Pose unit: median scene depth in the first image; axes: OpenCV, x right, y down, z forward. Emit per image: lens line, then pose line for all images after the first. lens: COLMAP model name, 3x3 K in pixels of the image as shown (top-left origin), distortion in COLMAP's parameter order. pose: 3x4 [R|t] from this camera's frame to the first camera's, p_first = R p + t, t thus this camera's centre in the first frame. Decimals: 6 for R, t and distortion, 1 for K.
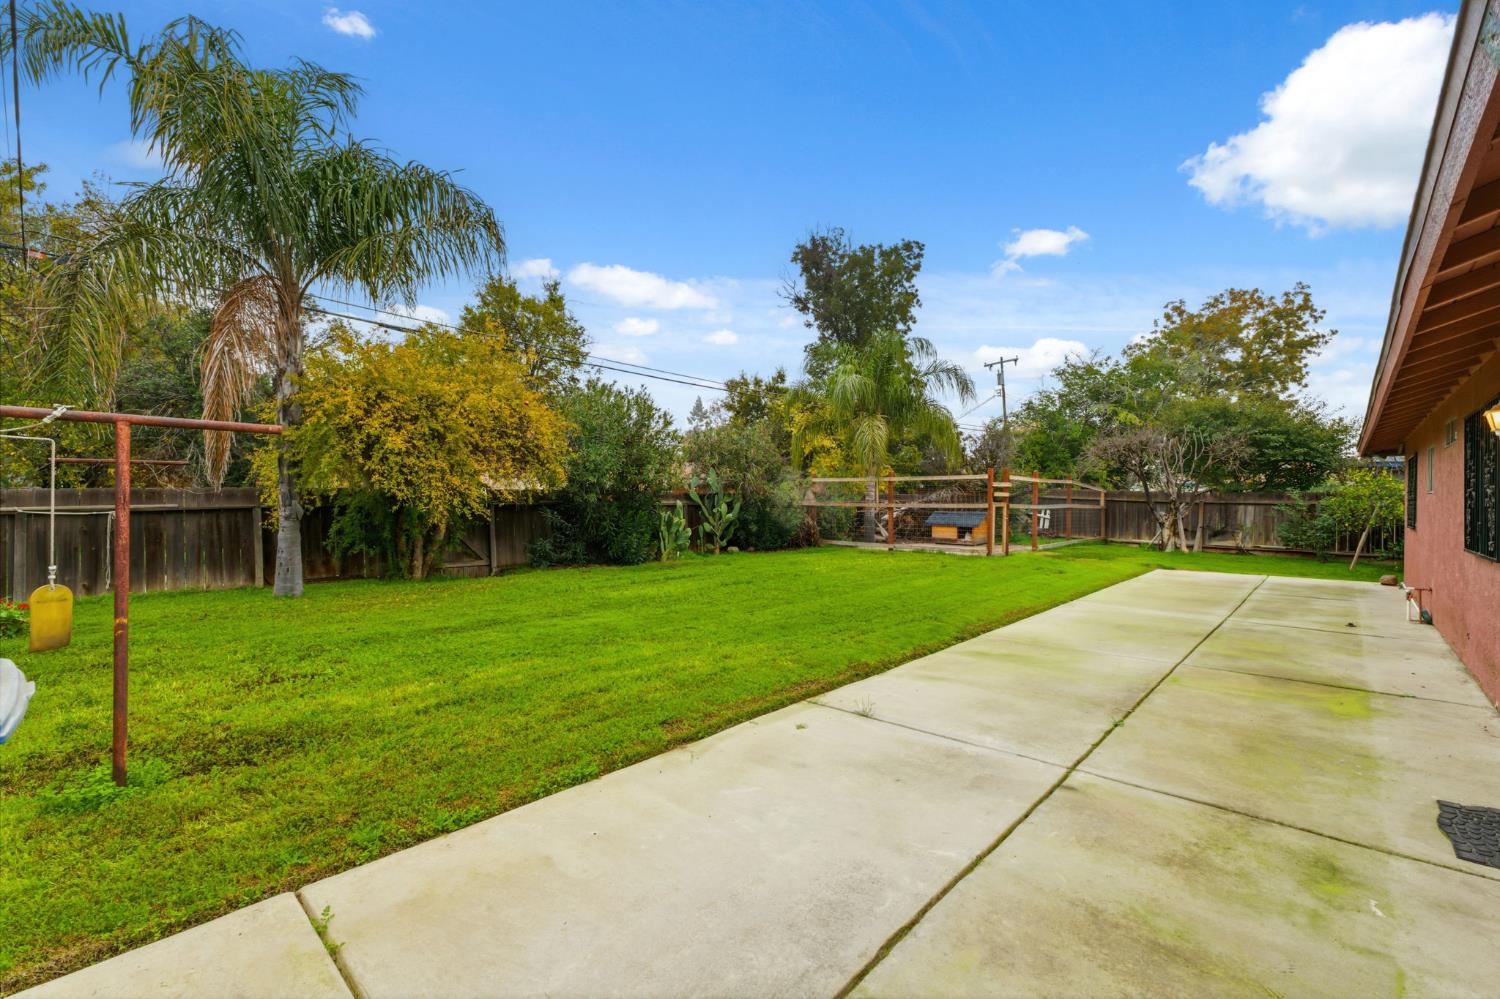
lens RADIAL K [[644.0, 0, 754.4], [0, 644.0, 497.2], [0, 0, 1]] dist [0.010168, -0.001264]
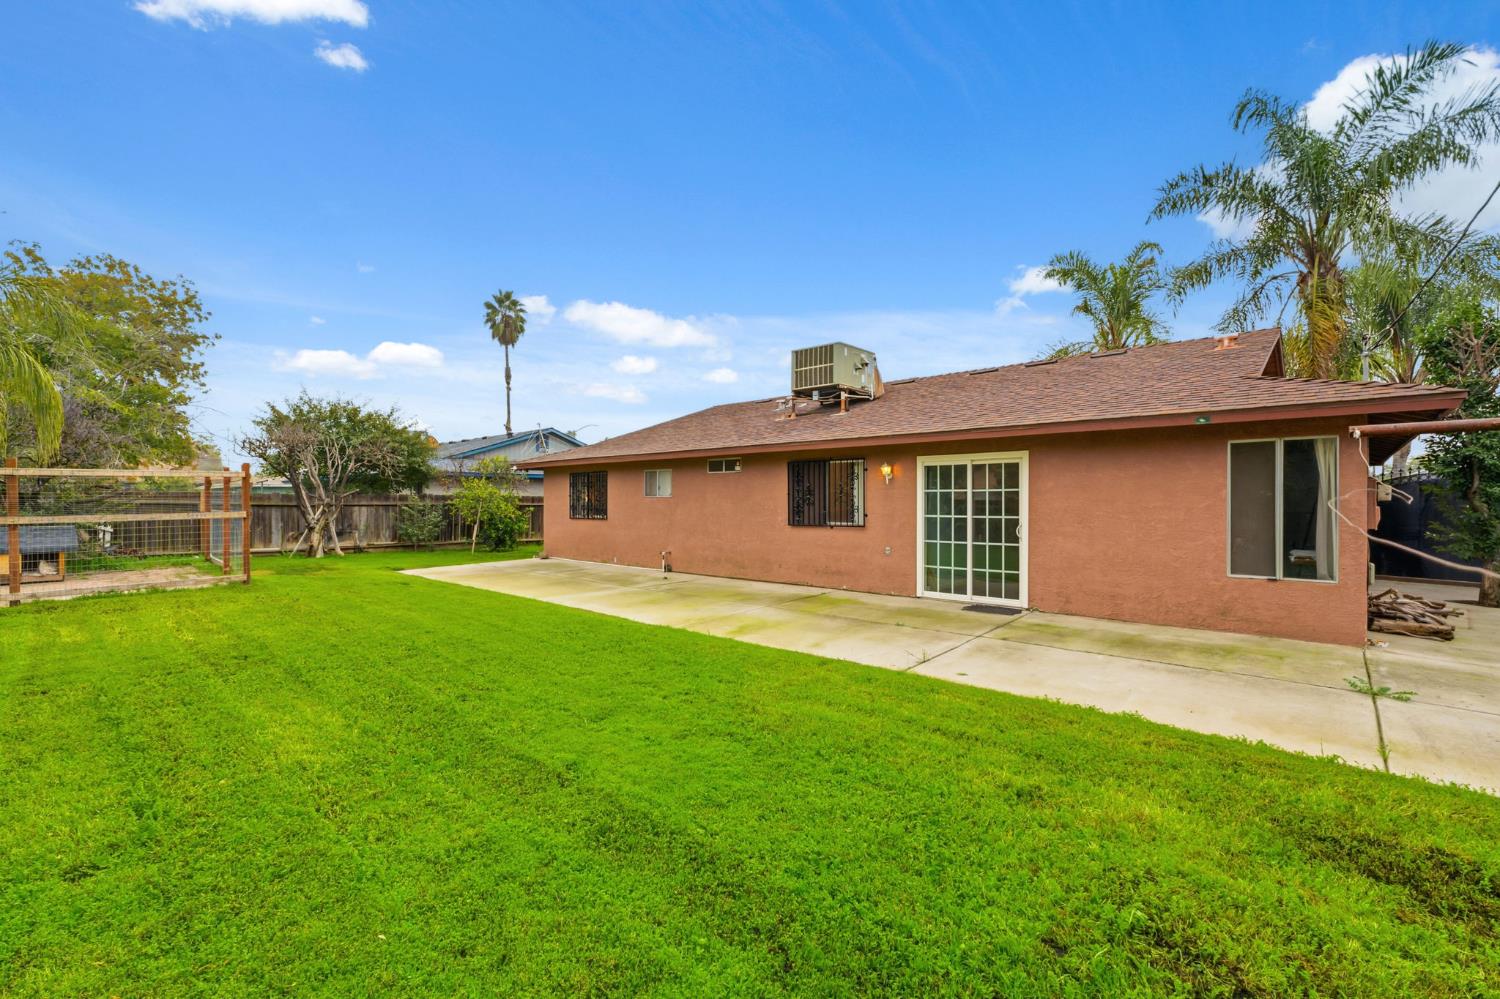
lens RADIAL K [[644.0, 0, 755.4], [0, 644.0, 497.1], [0, 0, 1]] dist [0.010168, -0.001264]
pose [[-0.023664, -0.006785, 0.999697, -0.325617], [0.004452, 0.999966, 0.006892, -0.007510], [-0.999710, 0.004614, -0.023633, 0.374763]]
